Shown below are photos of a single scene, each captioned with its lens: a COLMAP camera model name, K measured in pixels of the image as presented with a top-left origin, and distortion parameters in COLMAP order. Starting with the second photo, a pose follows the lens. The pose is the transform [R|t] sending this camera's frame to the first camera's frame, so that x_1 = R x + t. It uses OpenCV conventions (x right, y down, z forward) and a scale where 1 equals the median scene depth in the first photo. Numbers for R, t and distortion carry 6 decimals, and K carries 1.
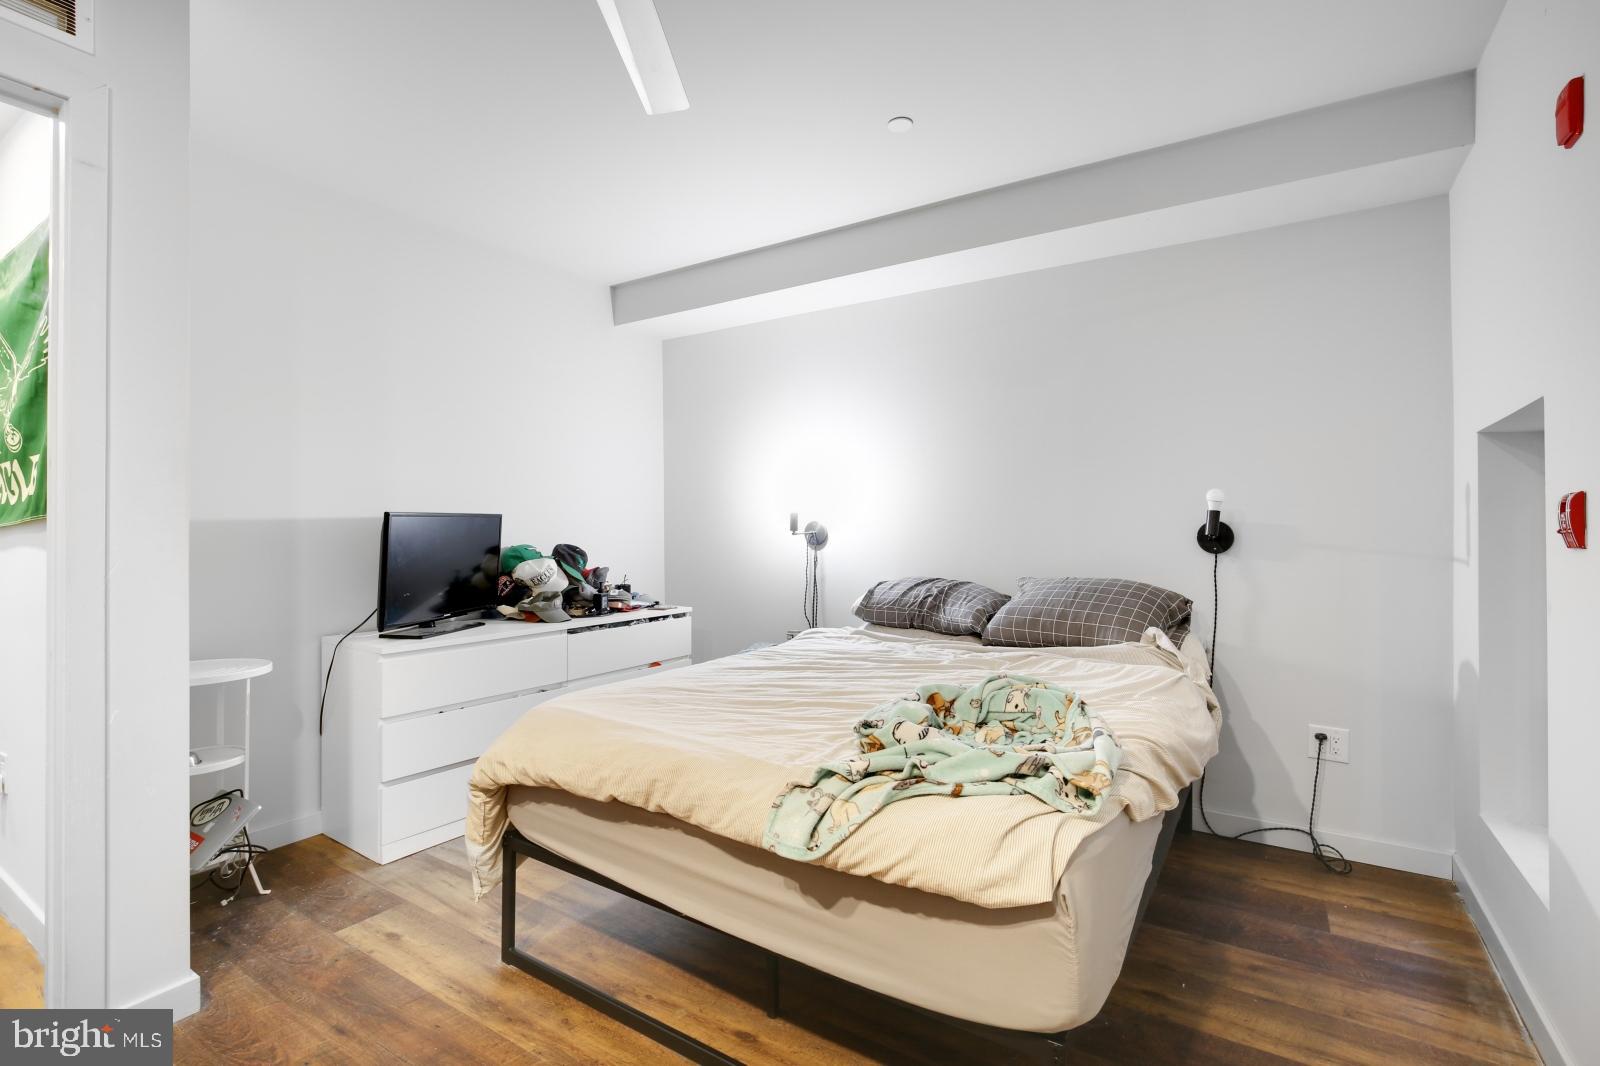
lens RADIAL K [[722.0, 0, 800.0], [0, 722.0, 533.0], [0, 0, 1]] dist [-0.028080, 0.017401]
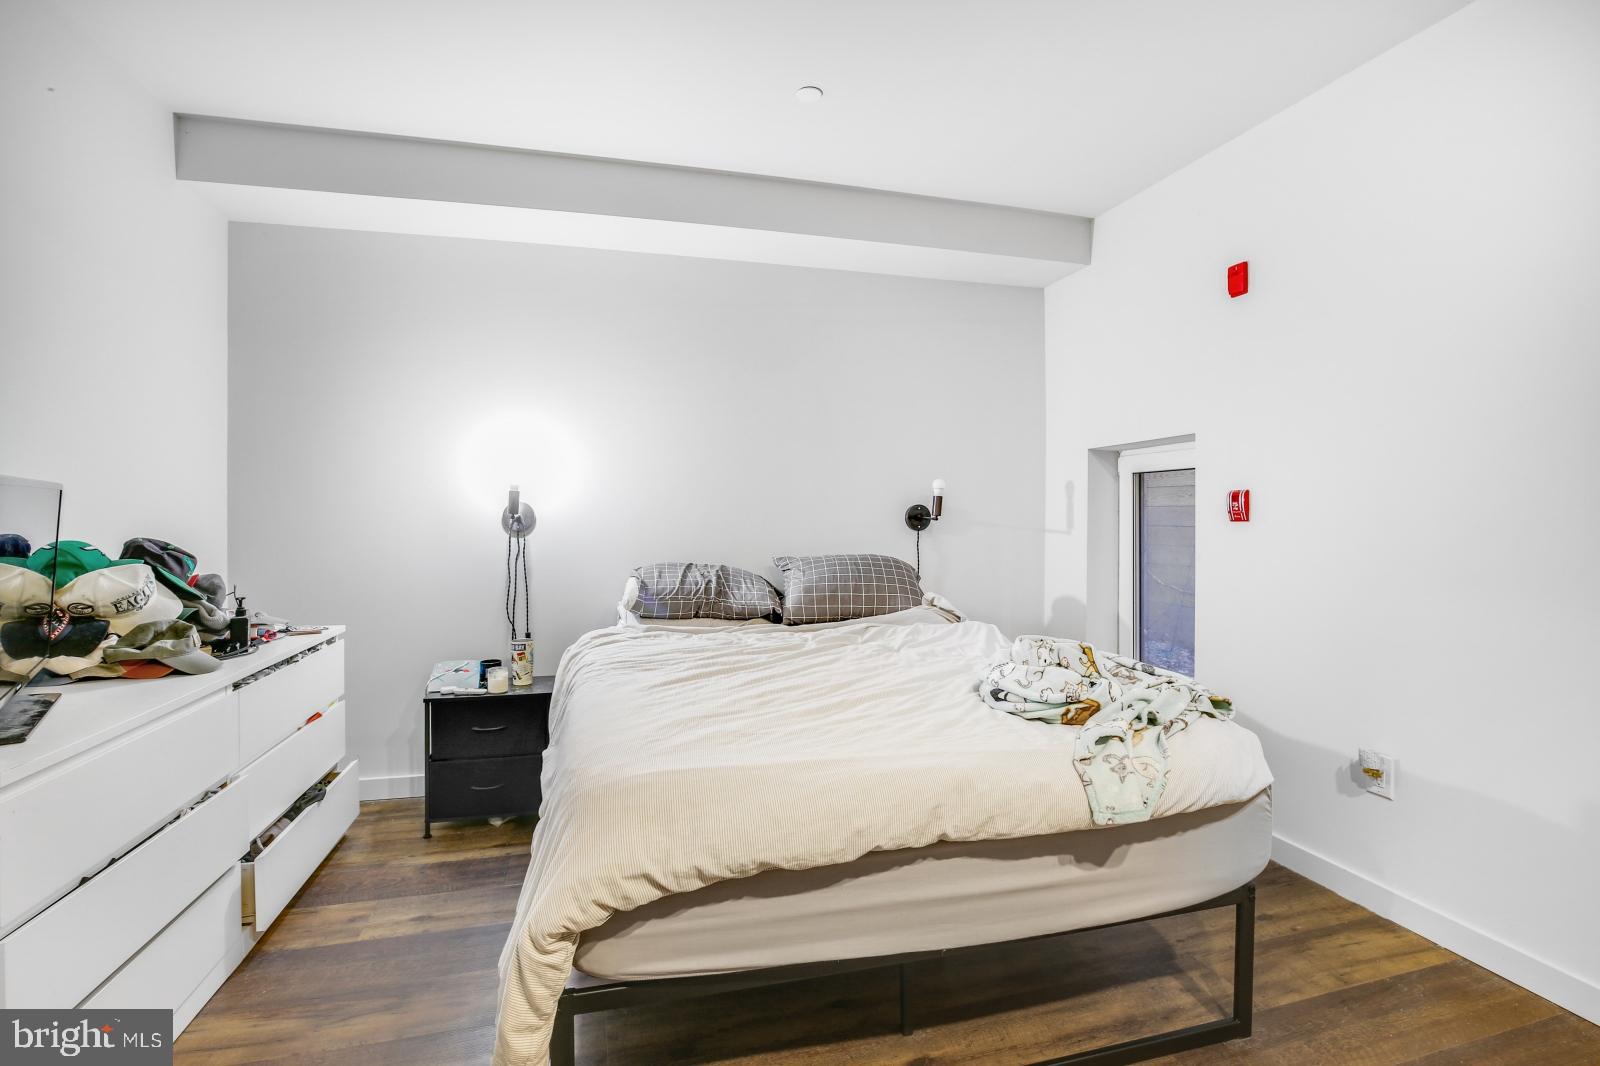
lens RADIAL K [[736.5, 0, 796.8], [0, 736.5, 523.6], [0, 0, 1]] dist [-0.034515, -0.000012]
pose [[0.675658, -0.013136, 0.737098, -0.506505], [0.006082, 0.999907, 0.012244, -0.000381], [-0.737190, -0.003790, 0.675675, 0.290741]]
